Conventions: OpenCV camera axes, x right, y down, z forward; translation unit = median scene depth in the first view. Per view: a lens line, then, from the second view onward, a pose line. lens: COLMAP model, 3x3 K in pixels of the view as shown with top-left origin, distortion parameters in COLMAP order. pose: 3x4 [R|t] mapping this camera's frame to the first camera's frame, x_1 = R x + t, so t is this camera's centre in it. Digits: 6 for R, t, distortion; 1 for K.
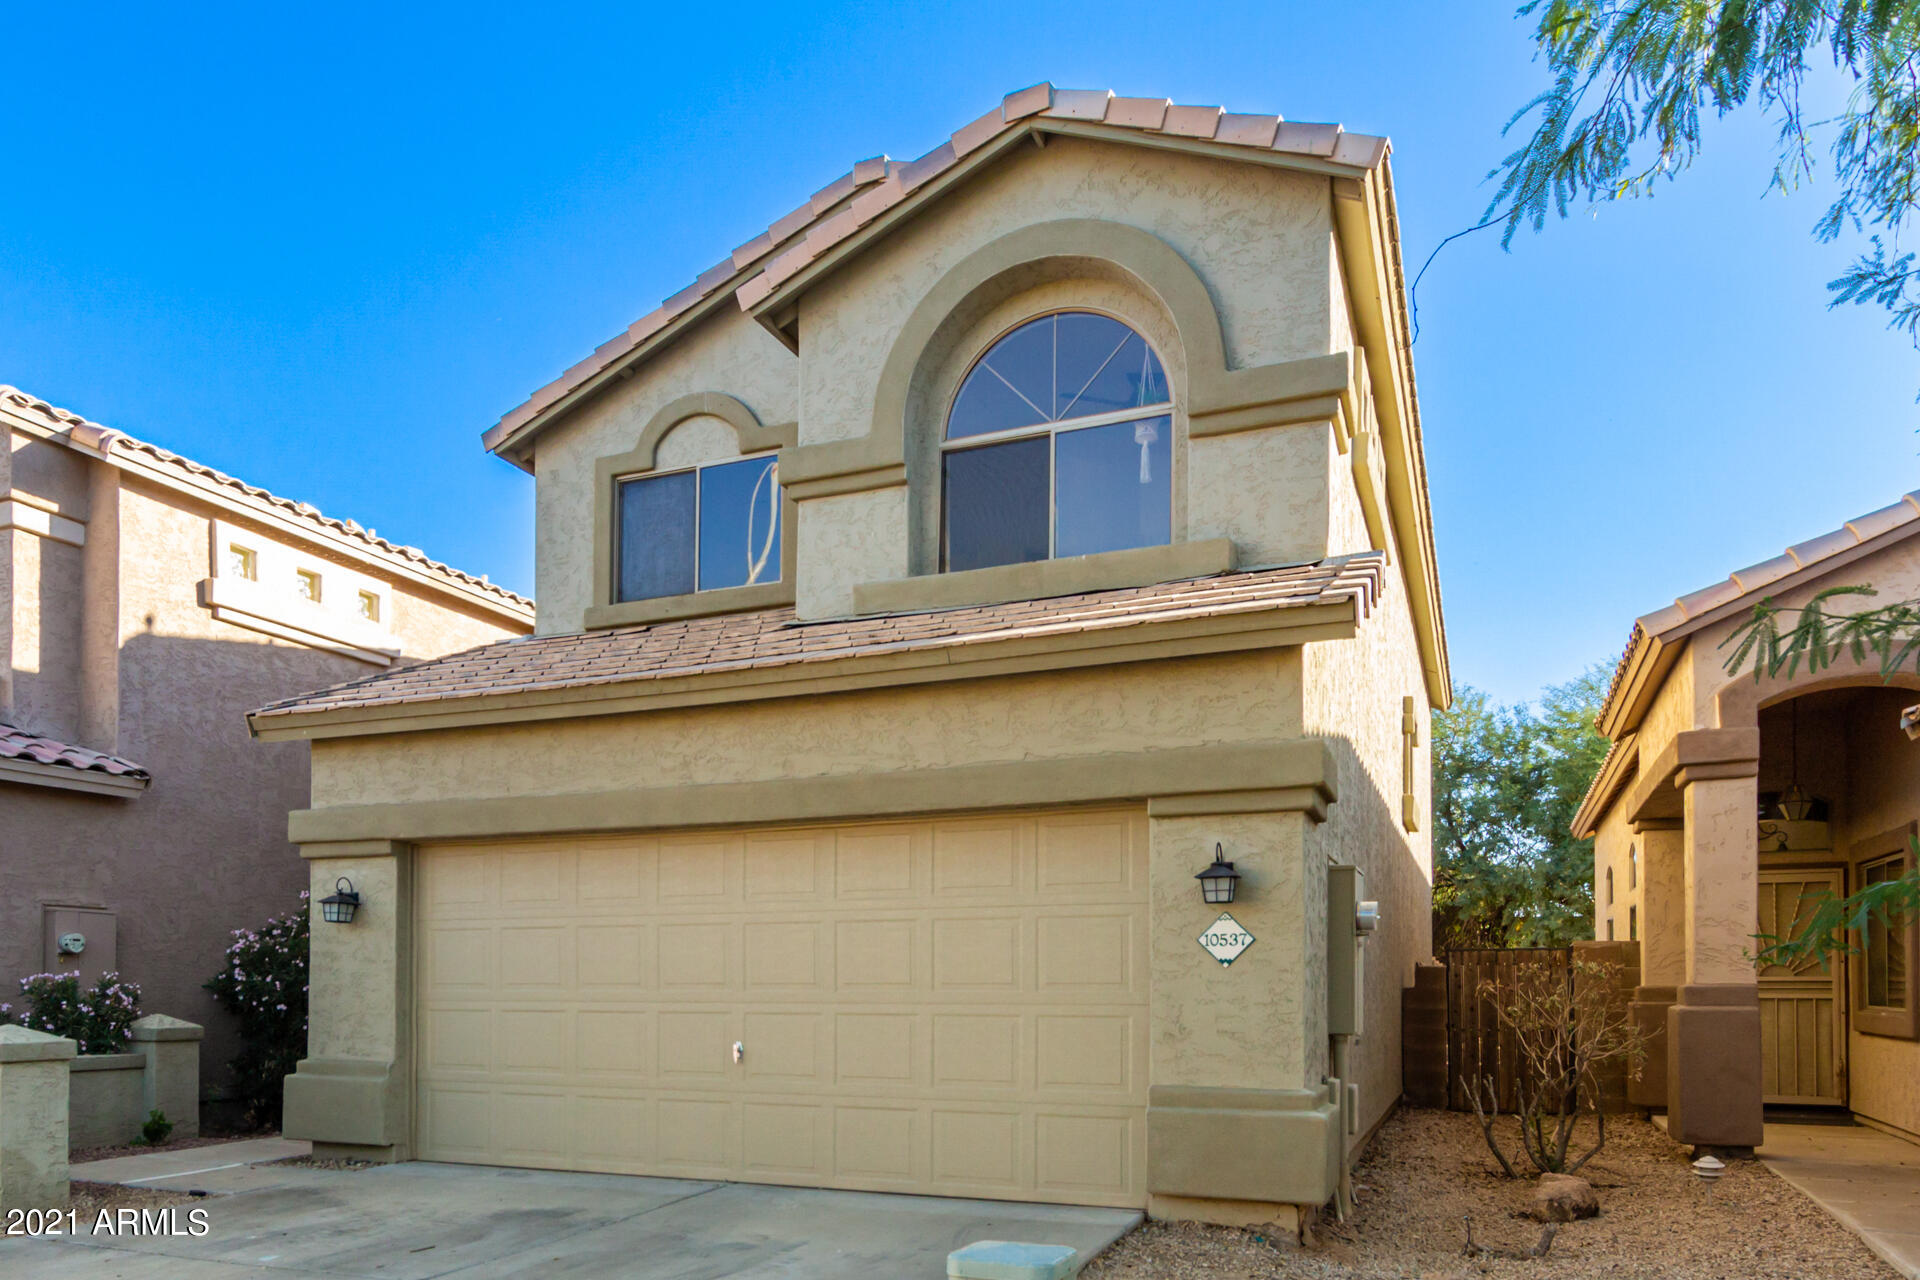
lens RADIAL K [[1439.3, 0, 773.8], [0, 1439.3, 952.8], [0, 0, 1]] dist [0.009158, 0.002247]
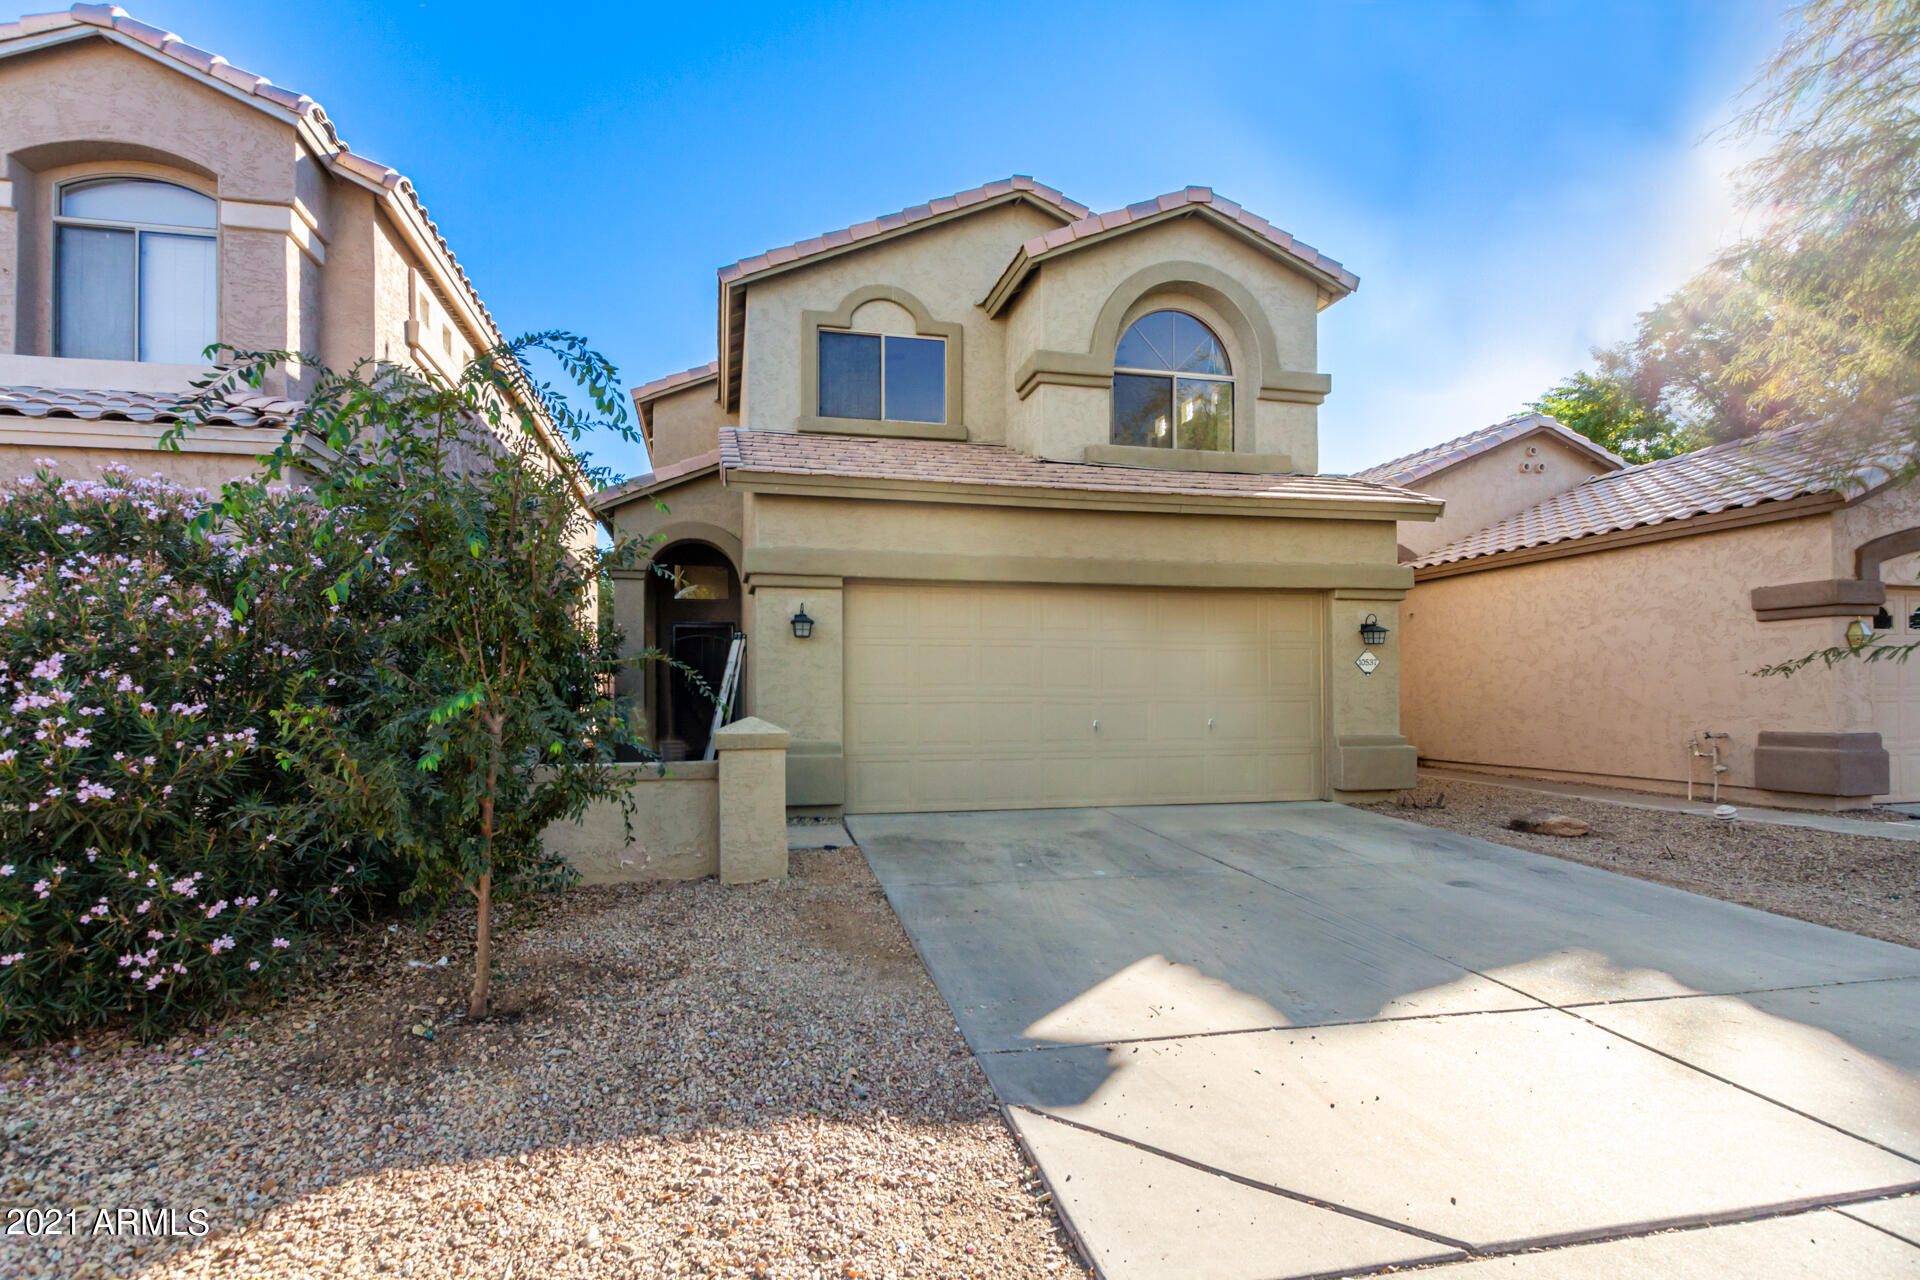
lens RADIAL K [[932.1, 0, 929.4], [0, 932.1, 676.4], [0, 0, 1]] dist [0.001450, -0.000158]
pose [[0.789238, 0.007201, 0.614046, -0.708733], [-0.012490, 0.999913, 0.004327, 0.009281], [-0.613961, -0.011085, 0.789259, 0.252276]]
